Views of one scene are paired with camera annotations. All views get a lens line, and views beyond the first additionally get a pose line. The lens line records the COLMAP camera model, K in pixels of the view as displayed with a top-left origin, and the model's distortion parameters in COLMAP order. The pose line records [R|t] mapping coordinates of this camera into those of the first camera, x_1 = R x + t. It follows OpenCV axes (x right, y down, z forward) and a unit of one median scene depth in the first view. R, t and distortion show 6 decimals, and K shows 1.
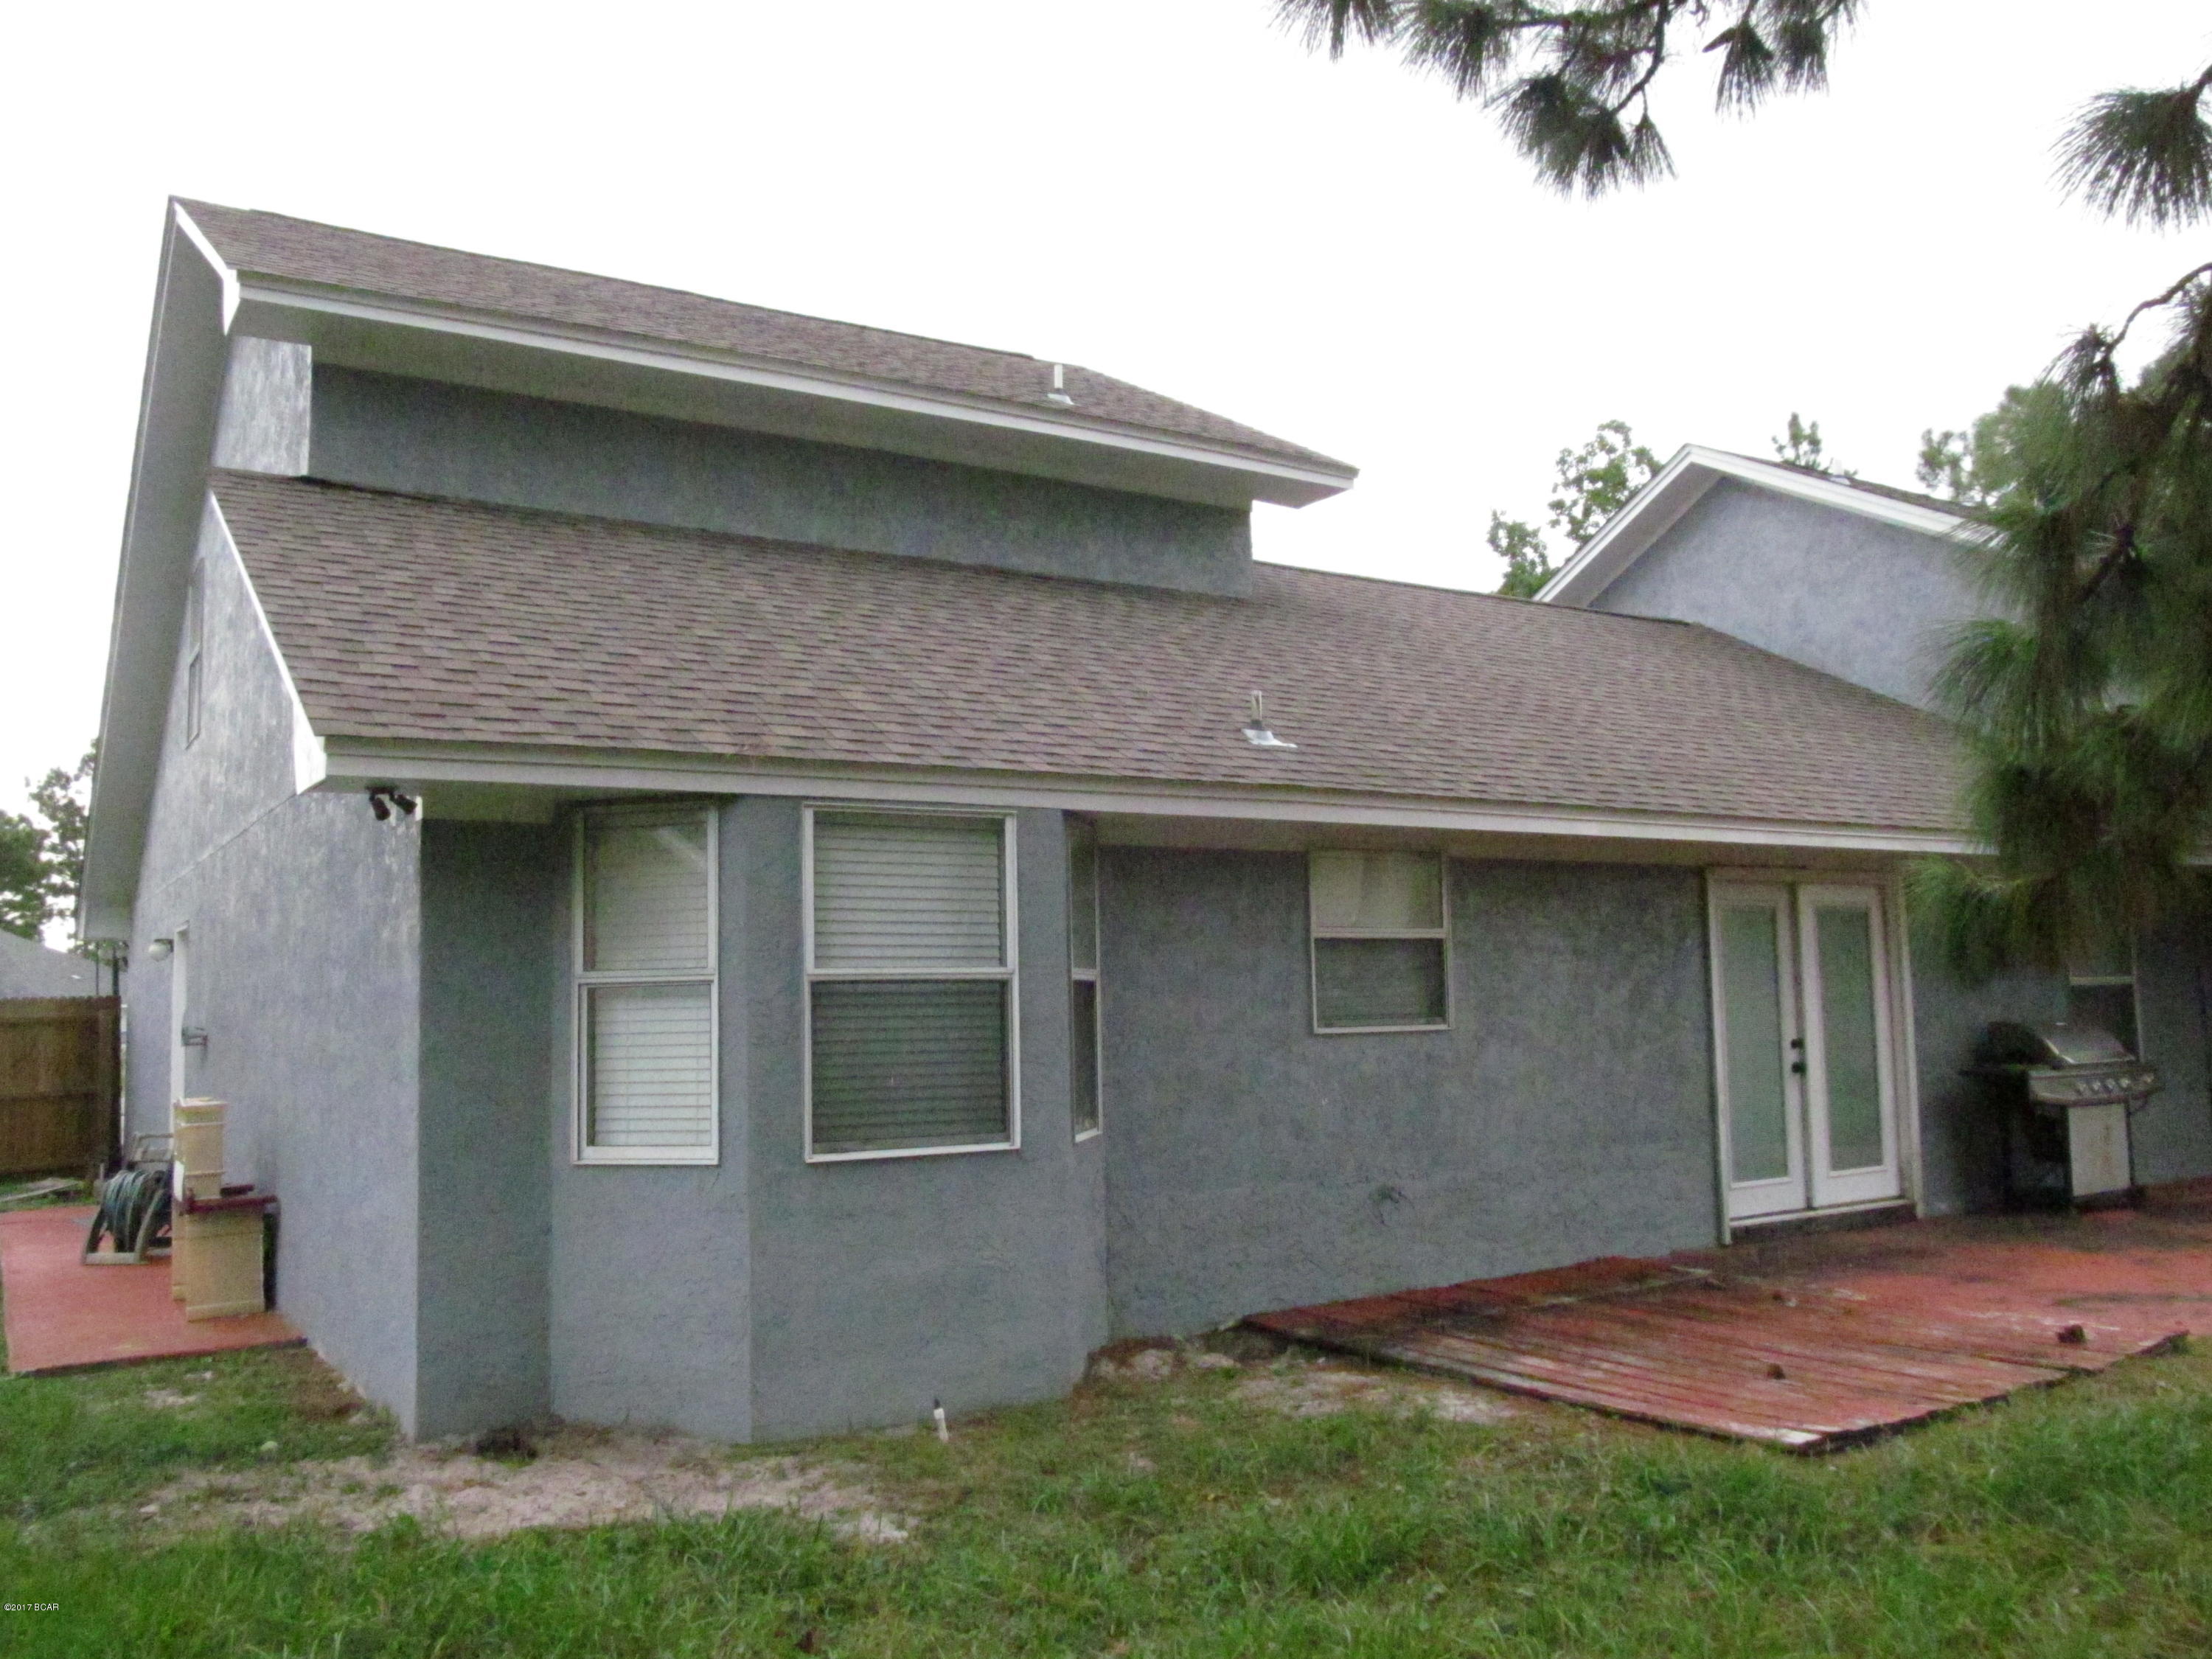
lens RADIAL K [[1823.5, 0, 1117.4], [0, 1823.5, 835.3], [0, 0, 1]] dist [-0.065985, 0.025436]
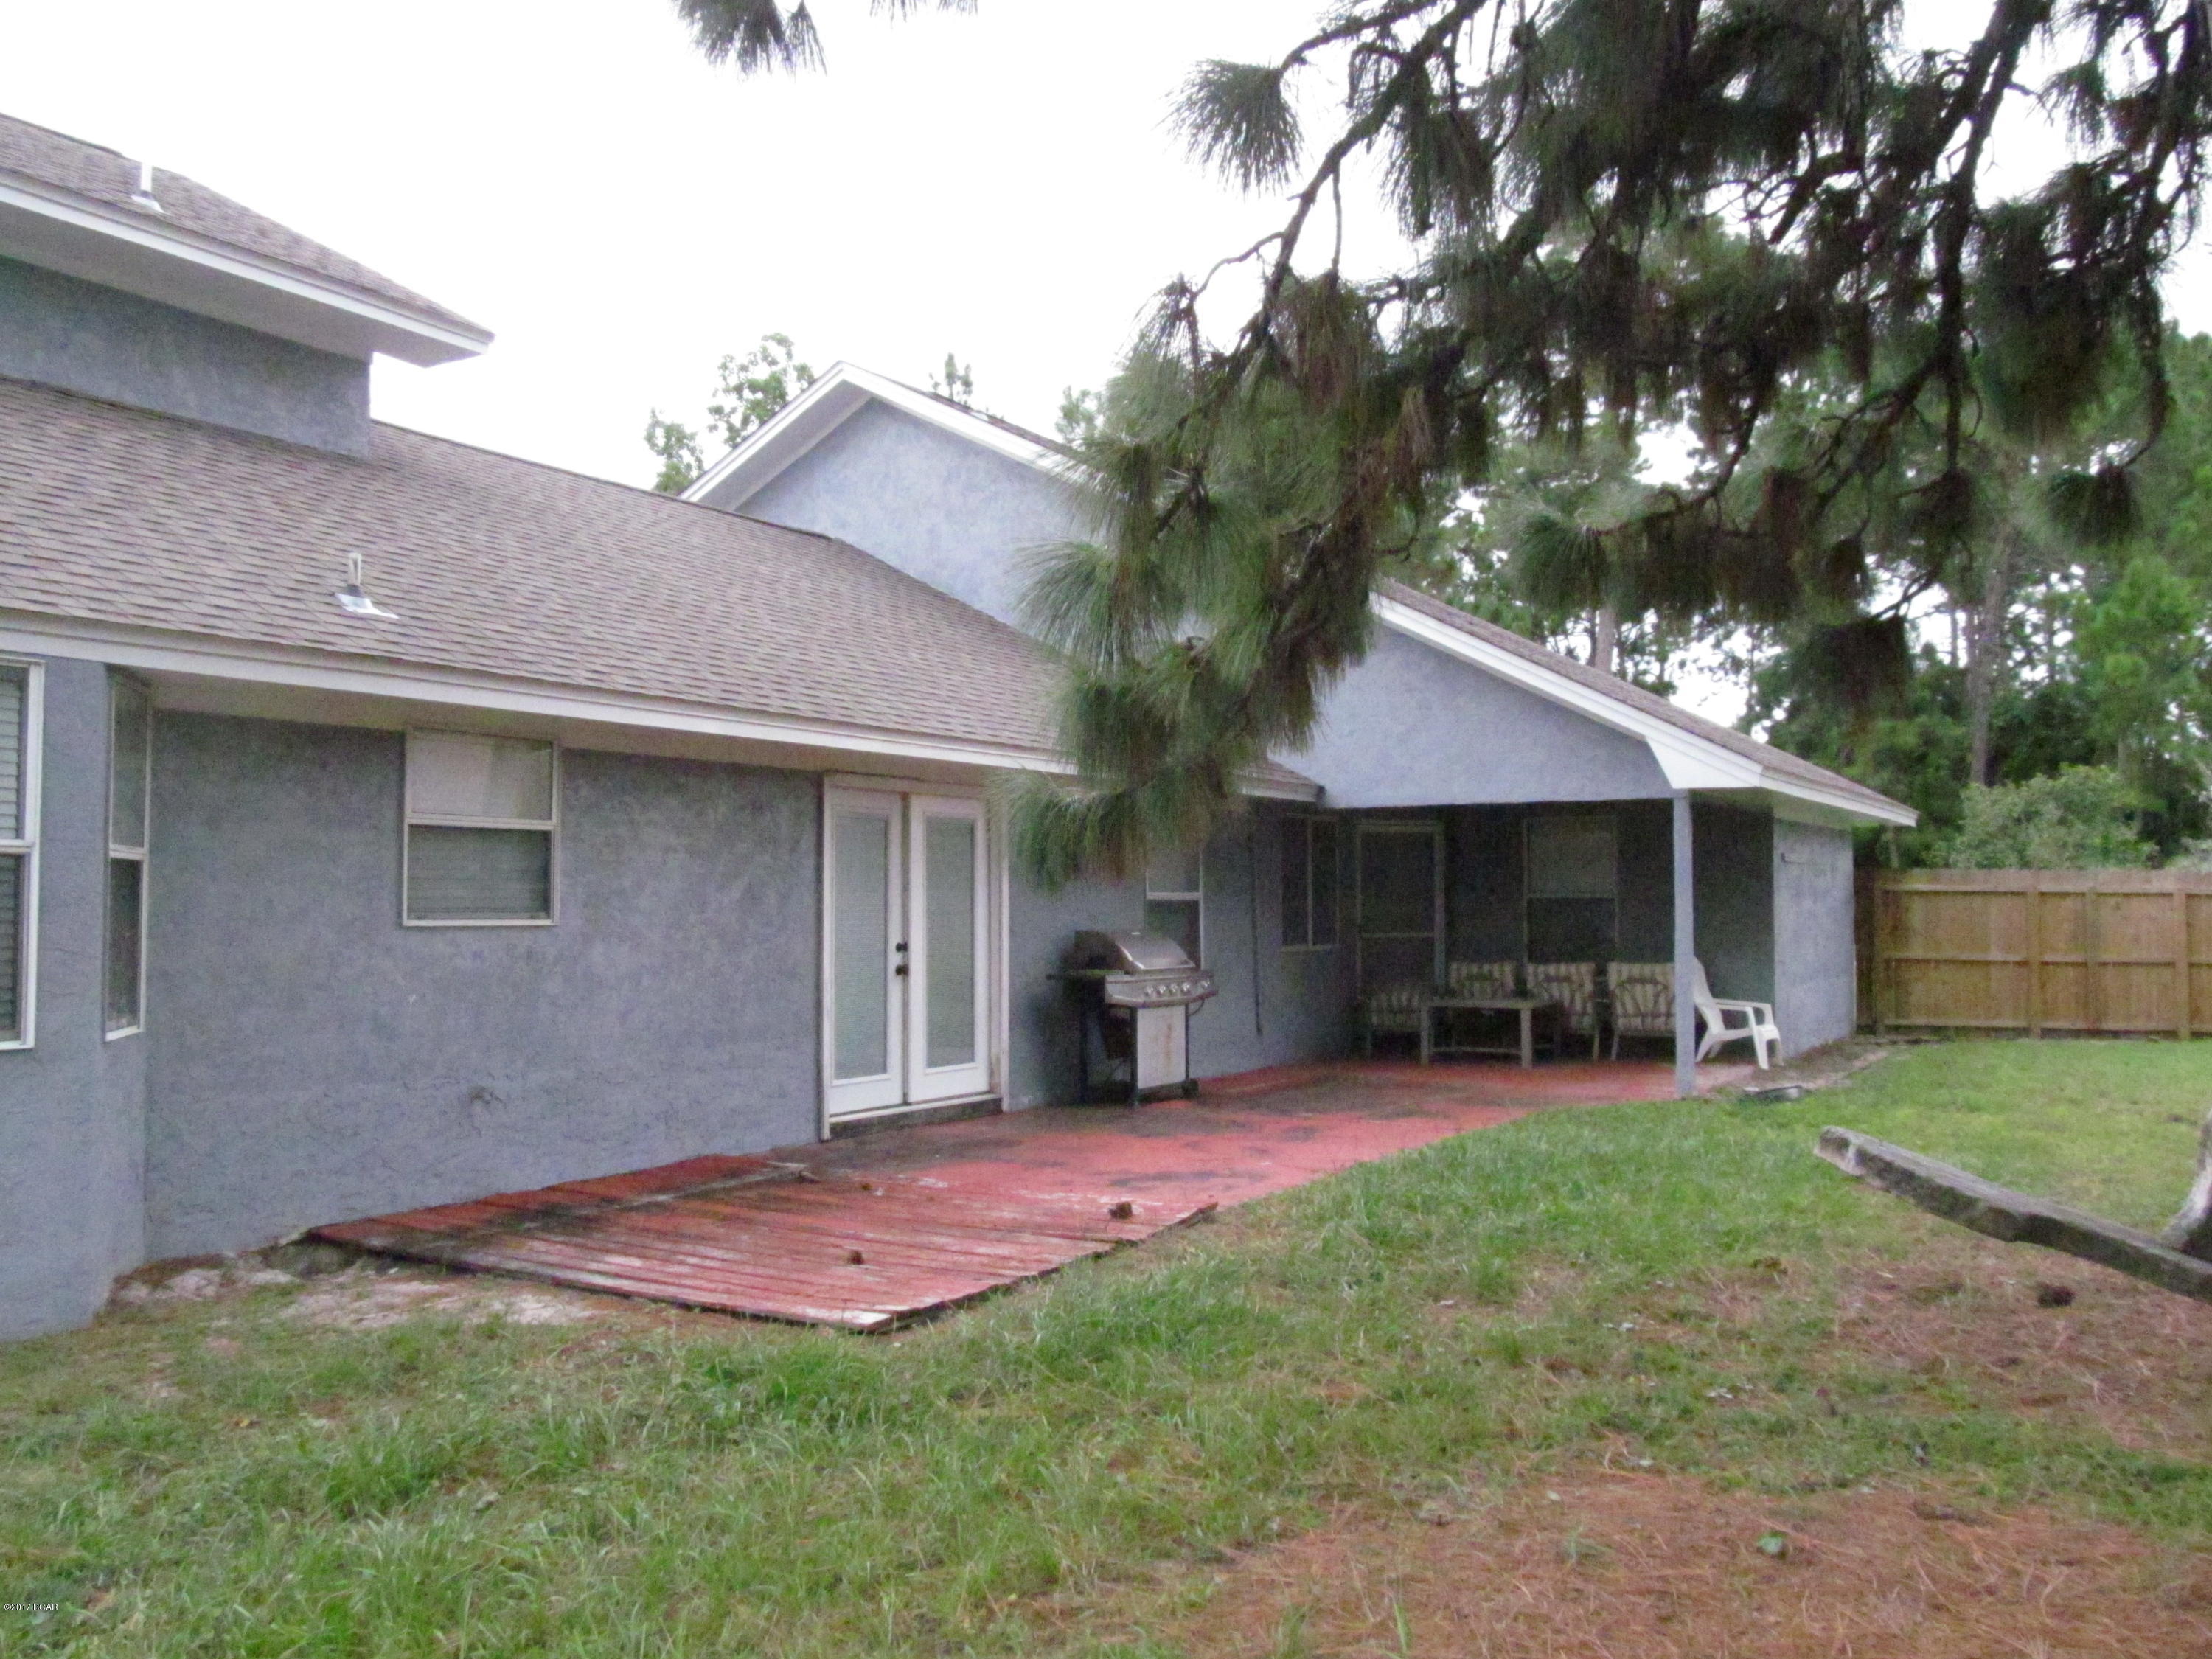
lens RADIAL K [[1823.5, 0, 1105.8], [0, 1823.5, 840.0], [0, 0, 1]] dist [-0.065985, 0.025436]
pose [[0.897179, 0.034837, 0.440292, 0.021152], [-0.057578, 0.997602, 0.038393, 0.008217], [-0.437898, -0.059796, 0.897034, 0.012368]]
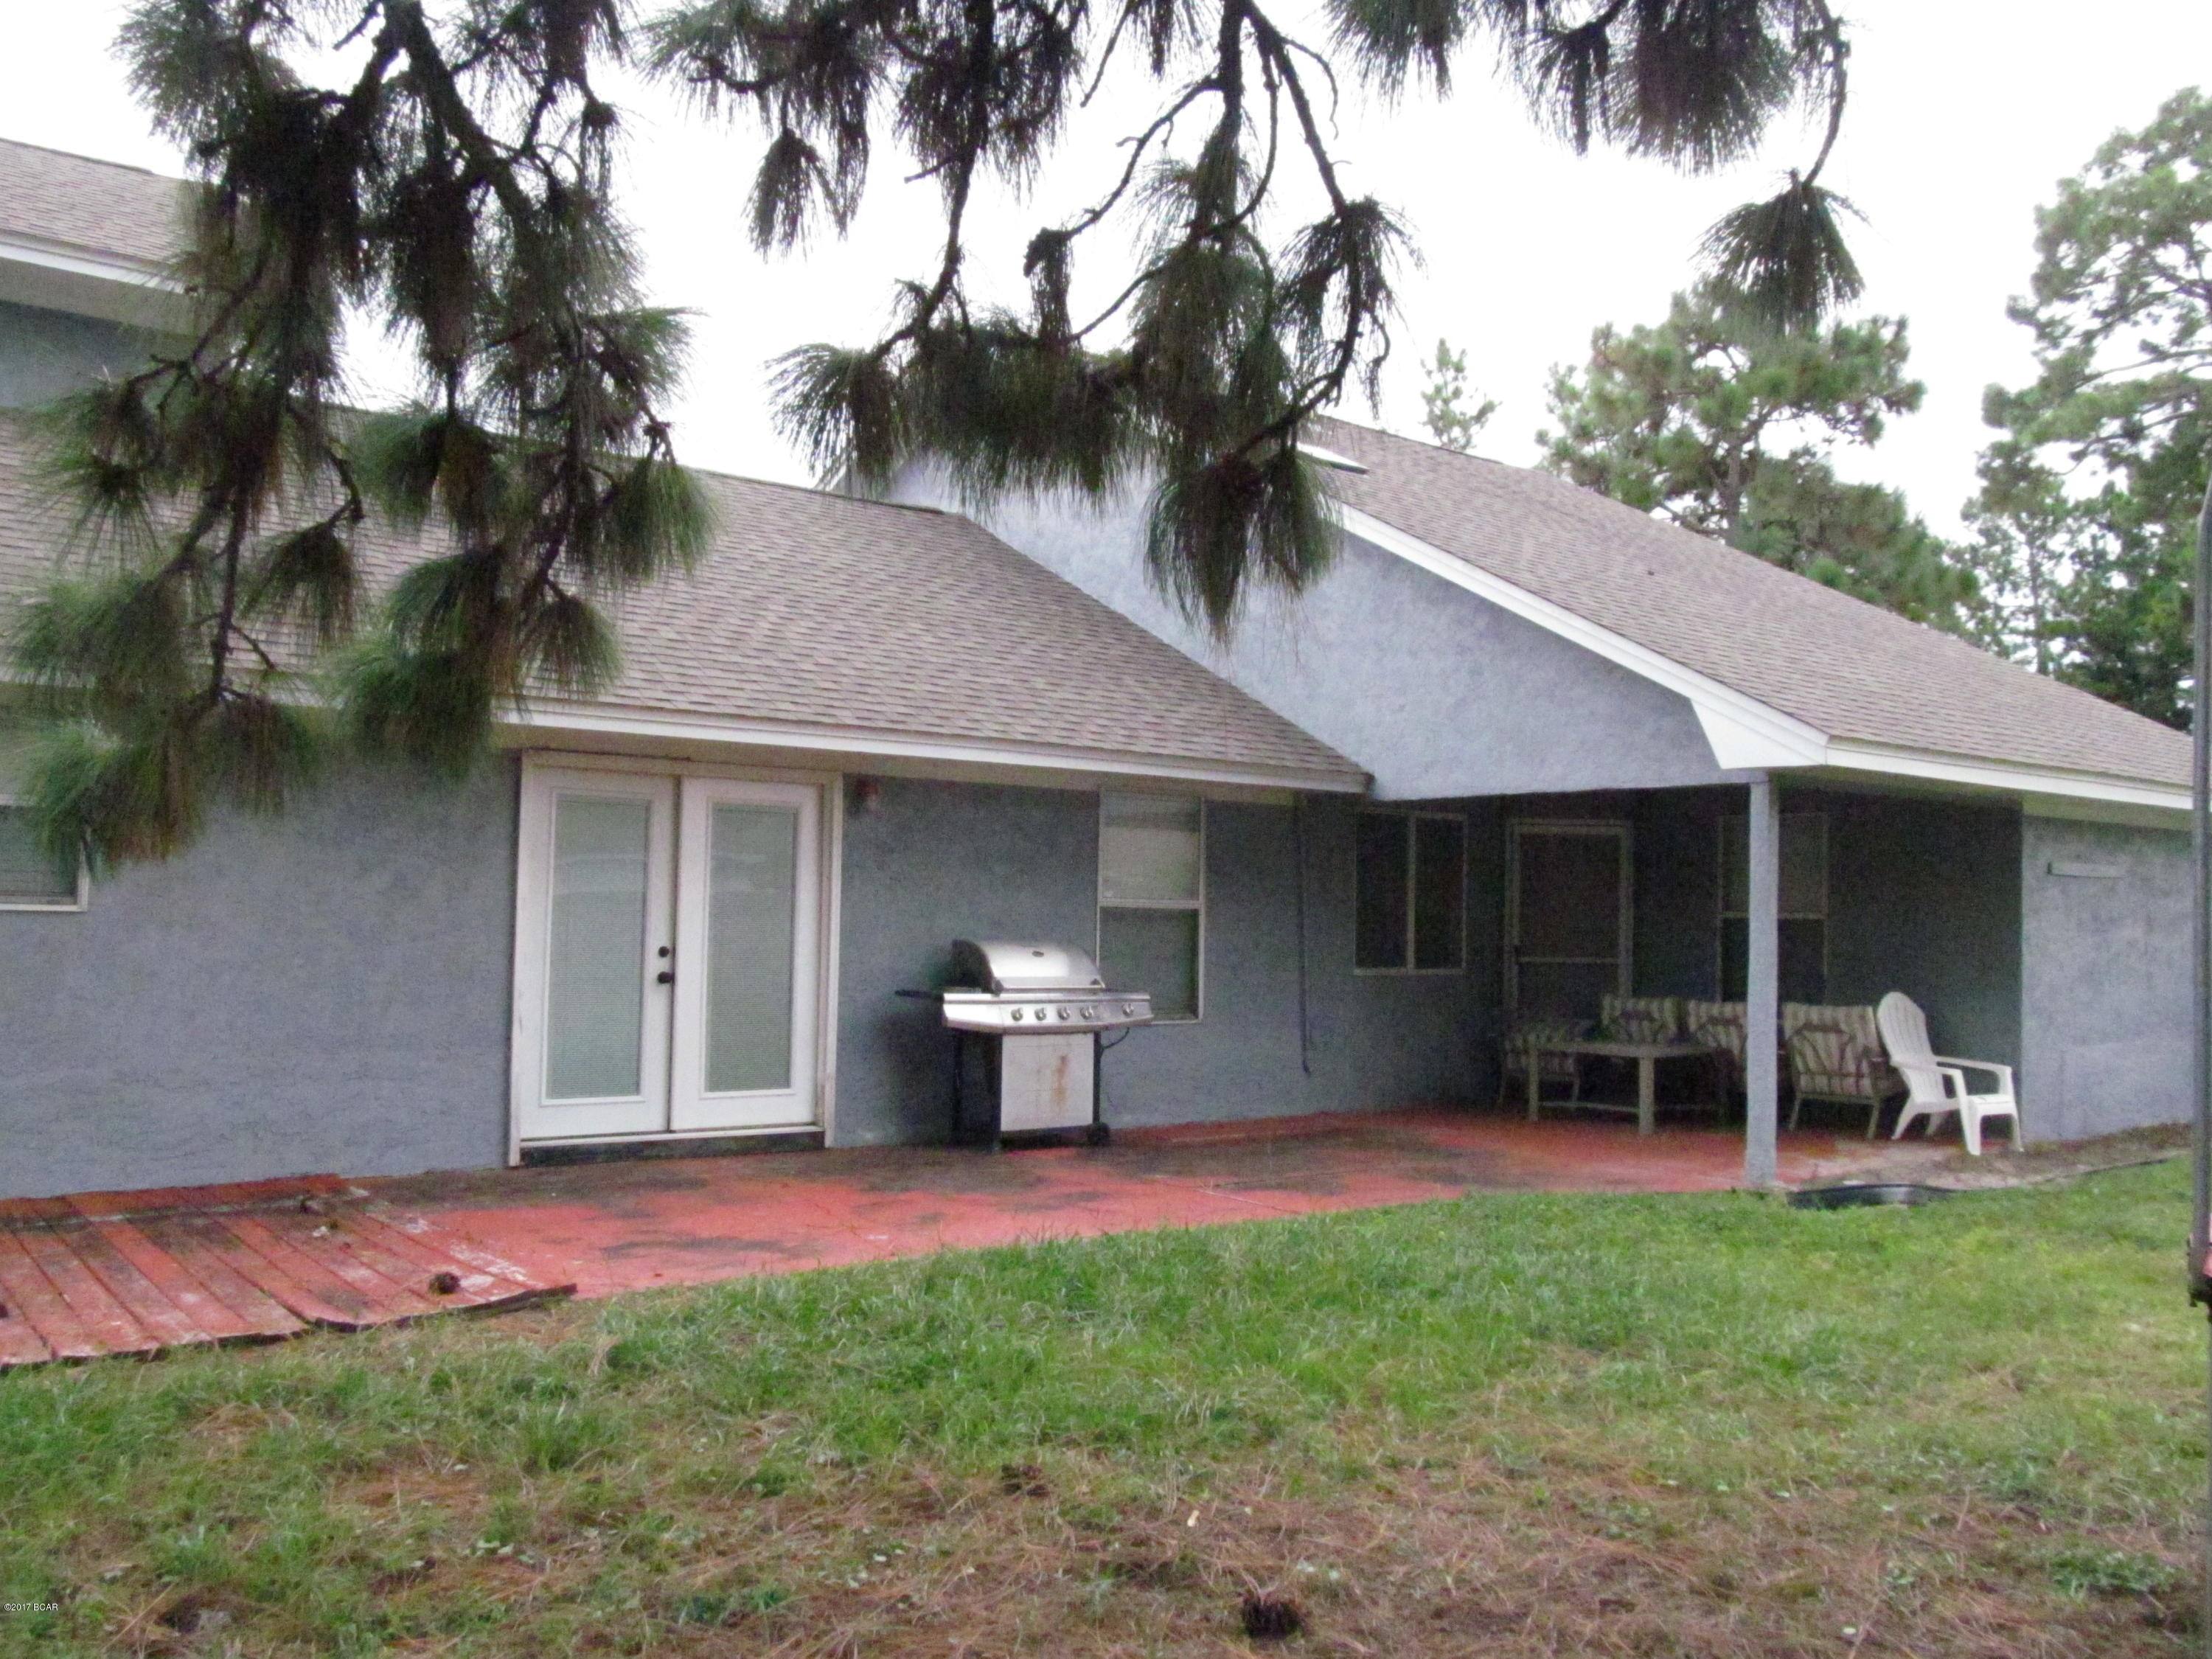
lens RADIAL K [[1823.5, 0, 1105.1], [0, 1823.5, 834.5], [0, 0, 1]] dist [-0.065985, 0.025436]
pose [[0.994063, 0.045116, 0.099008, 0.606068], [-0.049943, 0.997653, 0.046834, 0.003196], [-0.096662, -0.051501, 0.993984, 0.086207]]
